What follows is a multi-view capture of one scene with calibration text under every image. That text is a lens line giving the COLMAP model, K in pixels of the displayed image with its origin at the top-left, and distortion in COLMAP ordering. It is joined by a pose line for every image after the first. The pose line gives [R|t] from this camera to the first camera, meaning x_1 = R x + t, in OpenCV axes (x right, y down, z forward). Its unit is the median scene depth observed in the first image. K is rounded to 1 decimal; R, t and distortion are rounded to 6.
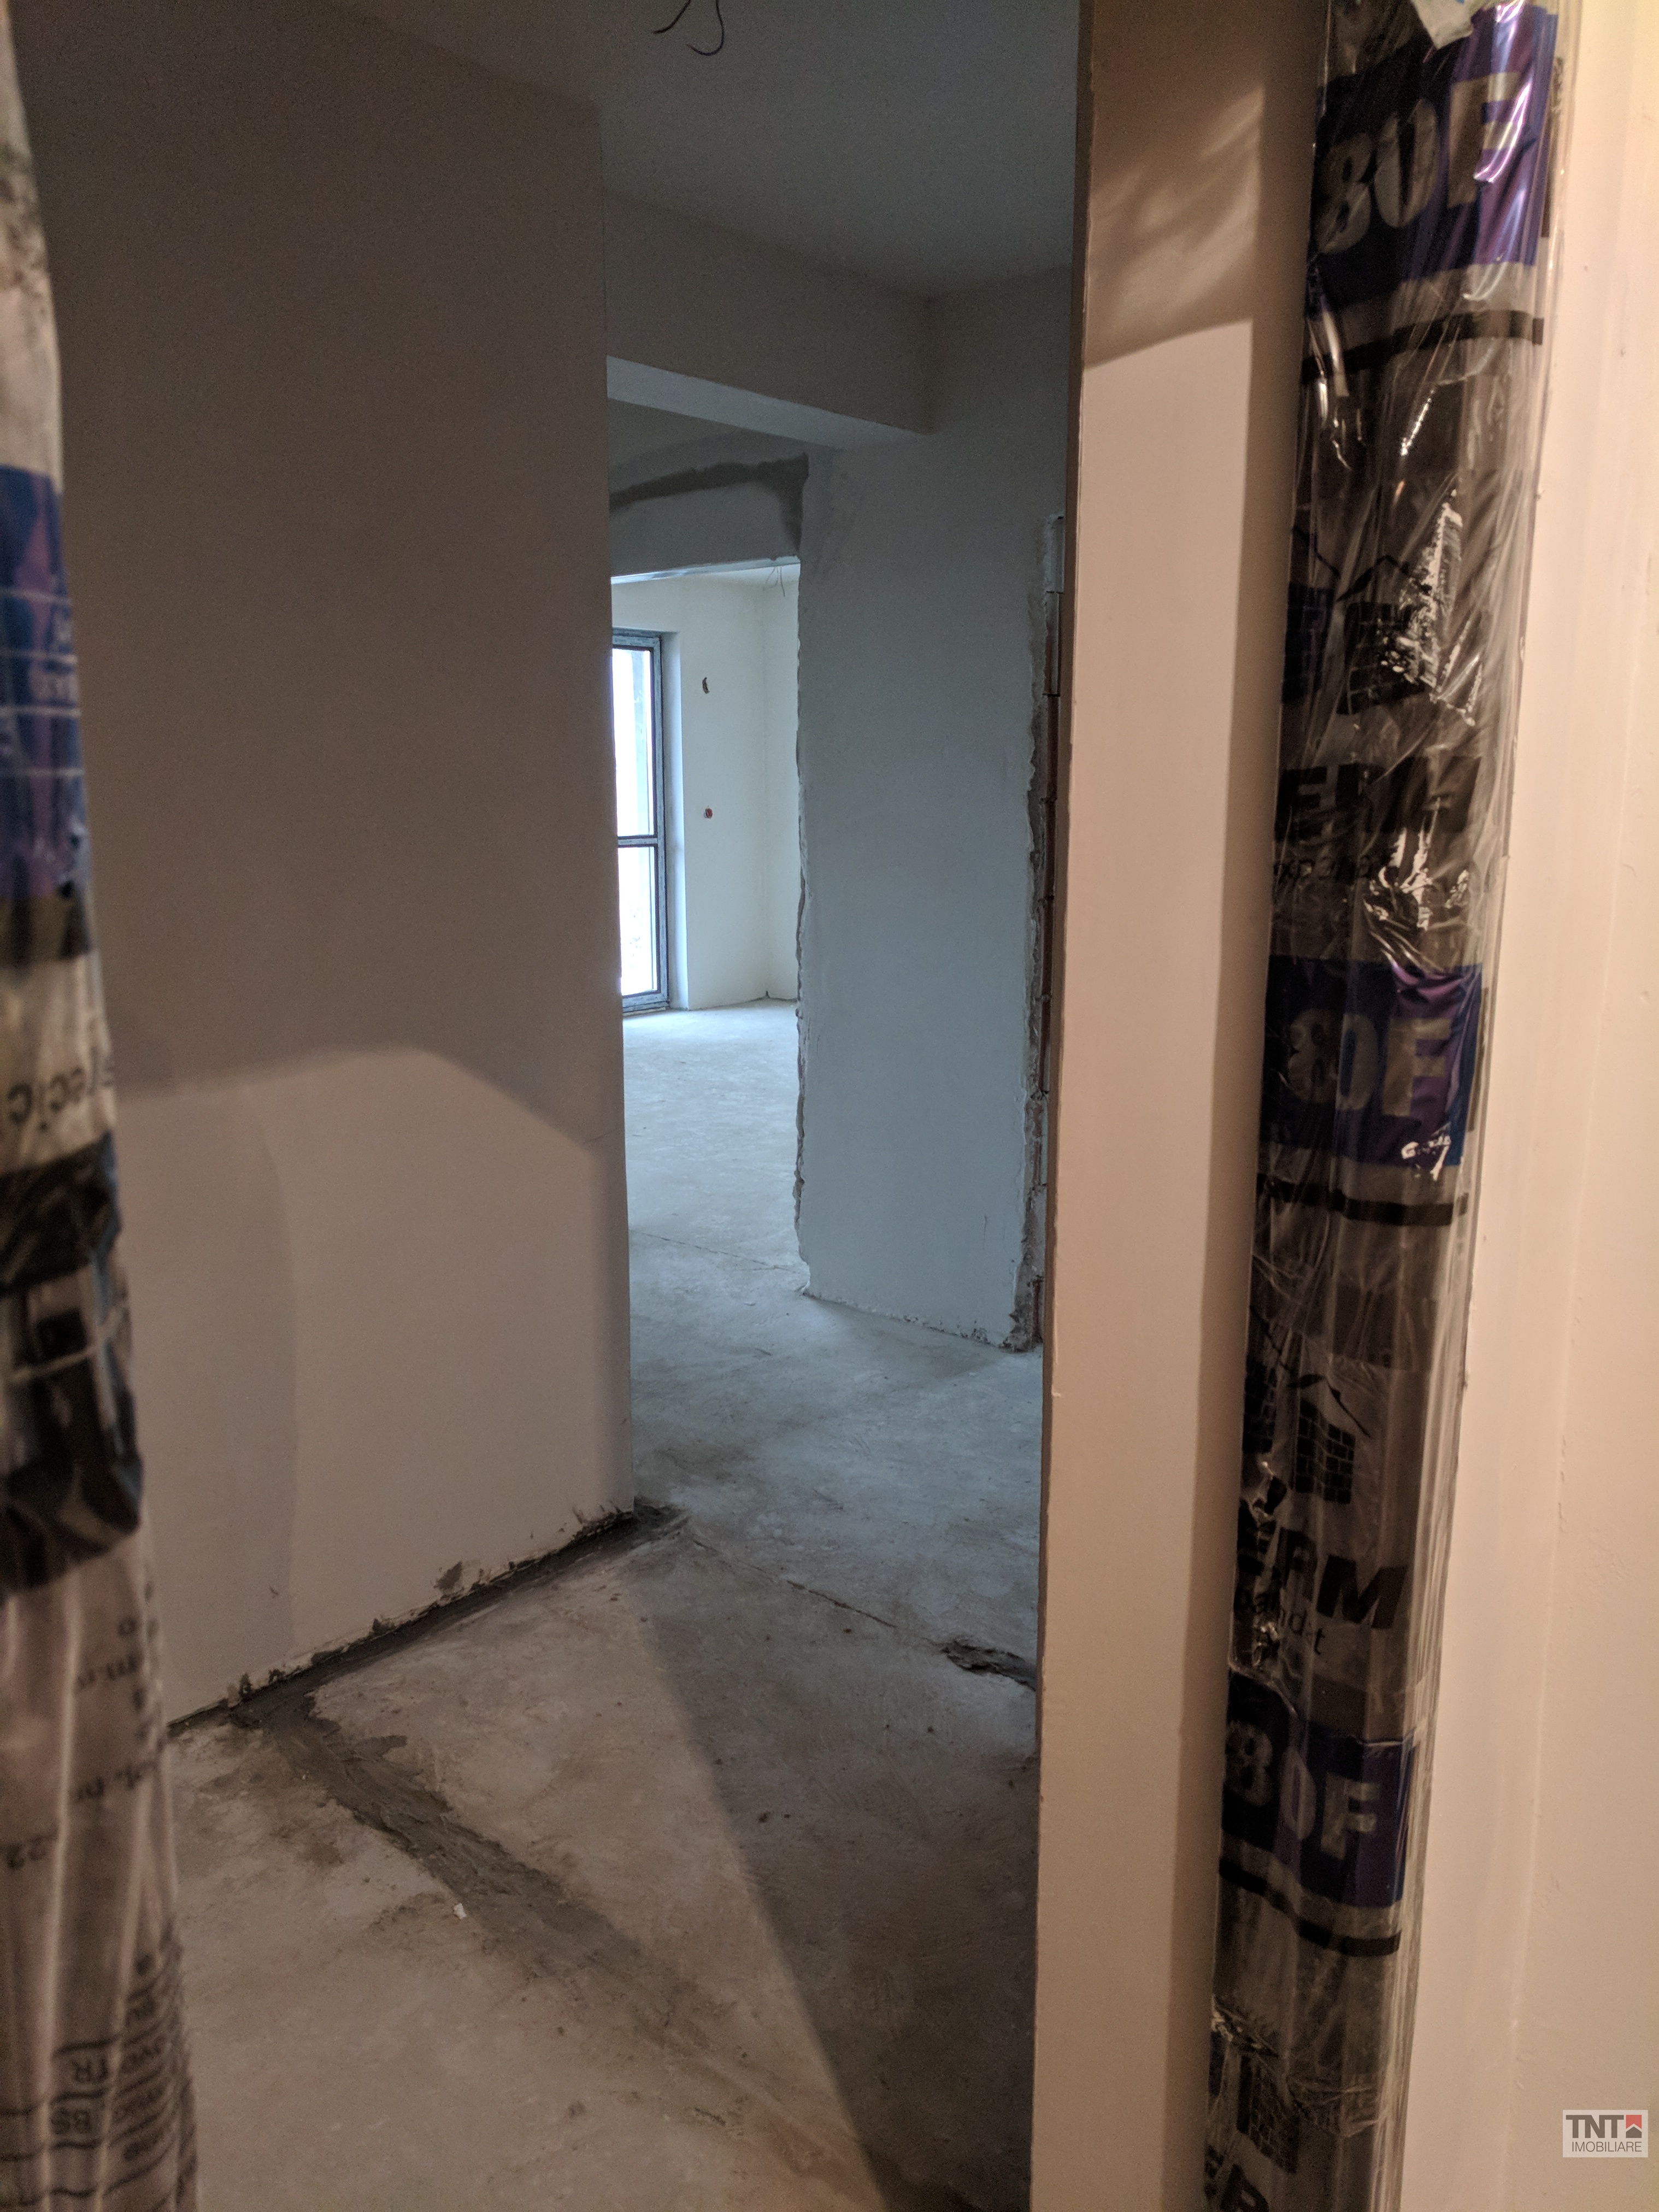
lens RADIAL K [[1665.8, 0, 827.2], [0, 1665.8, 1111.9], [0, 0, 1]] dist [0.001265, 0.024341]
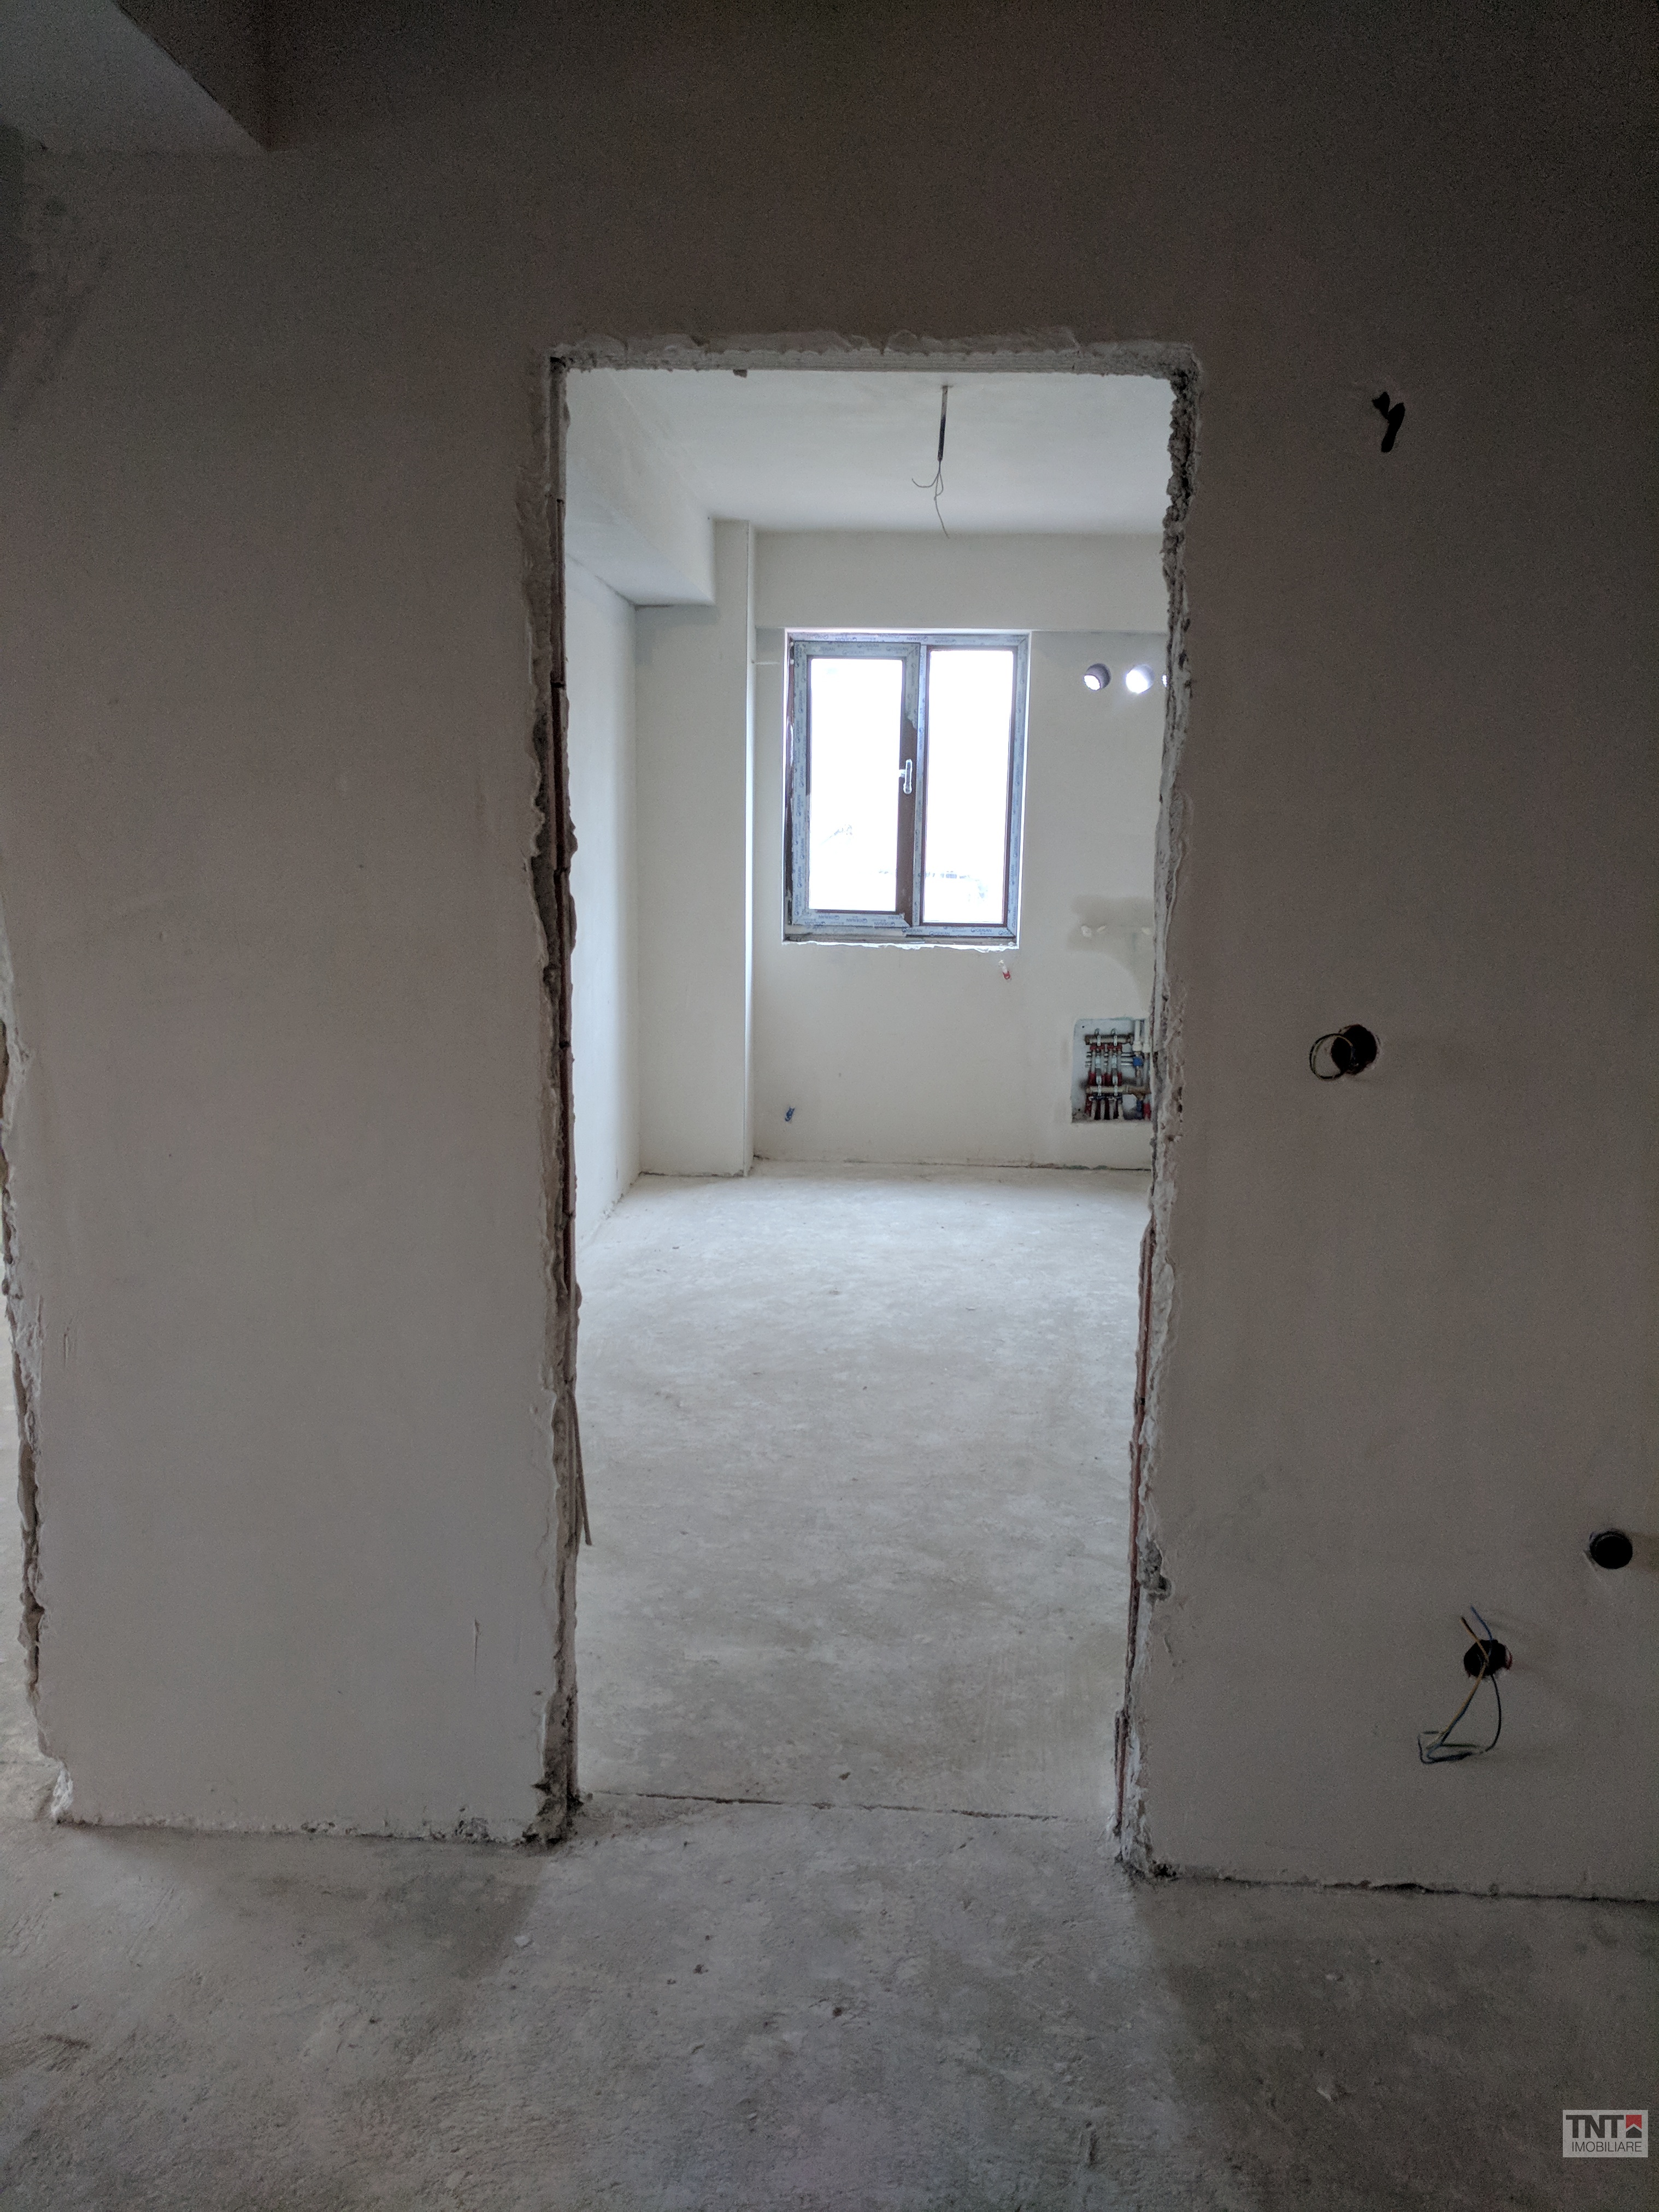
lens RADIAL K [[1665.8, 0, 828.4], [0, 1665.8, 1108.5], [0, 0, 1]] dist [0.001265, 0.024341]
pose [[0.792510, -0.091337, 0.602980, -0.127558], [0.103263, 0.994542, 0.014927, -0.101171], [-0.601053, 0.050436, 0.797616, 0.475091]]
